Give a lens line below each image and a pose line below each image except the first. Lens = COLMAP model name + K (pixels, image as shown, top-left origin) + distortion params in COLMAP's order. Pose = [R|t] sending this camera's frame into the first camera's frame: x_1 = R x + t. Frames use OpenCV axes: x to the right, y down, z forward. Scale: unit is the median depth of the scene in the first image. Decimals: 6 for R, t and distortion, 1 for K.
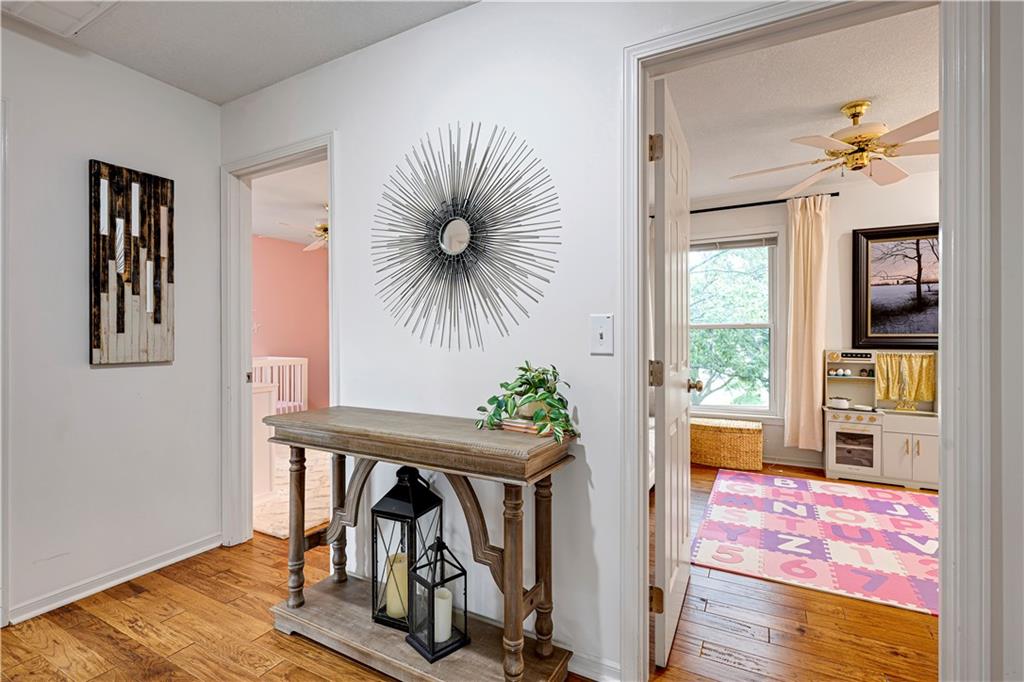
lens RADIAL K [[466.8, 0, 510.6], [0, 466.8, 337.5], [0, 0, 1]] dist [-0.000562, 0.000069]
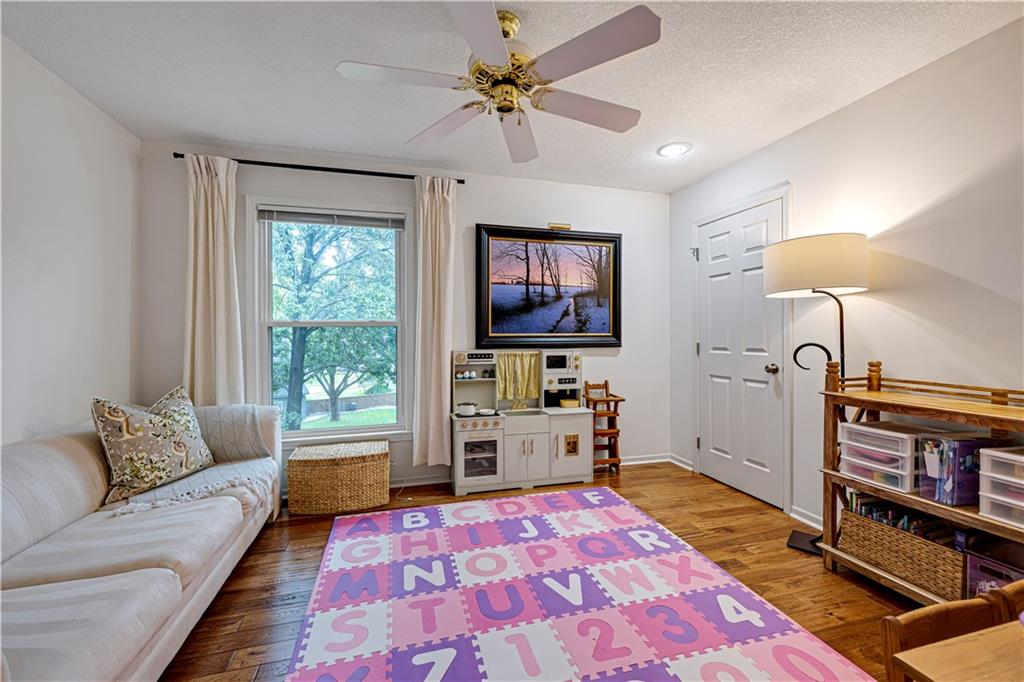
lens RADIAL K [[410.0, 0, 511.4], [0, 410.0, 333.8], [0, 0, 1]] dist [-0.001256, 0.000352]
pose [[0.708405, 0.000373, 0.705806, 0.204423], [0.005563, 0.999966, -0.006112, -0.001366], [-0.705784, 0.008257, 0.708379, 0.375647]]
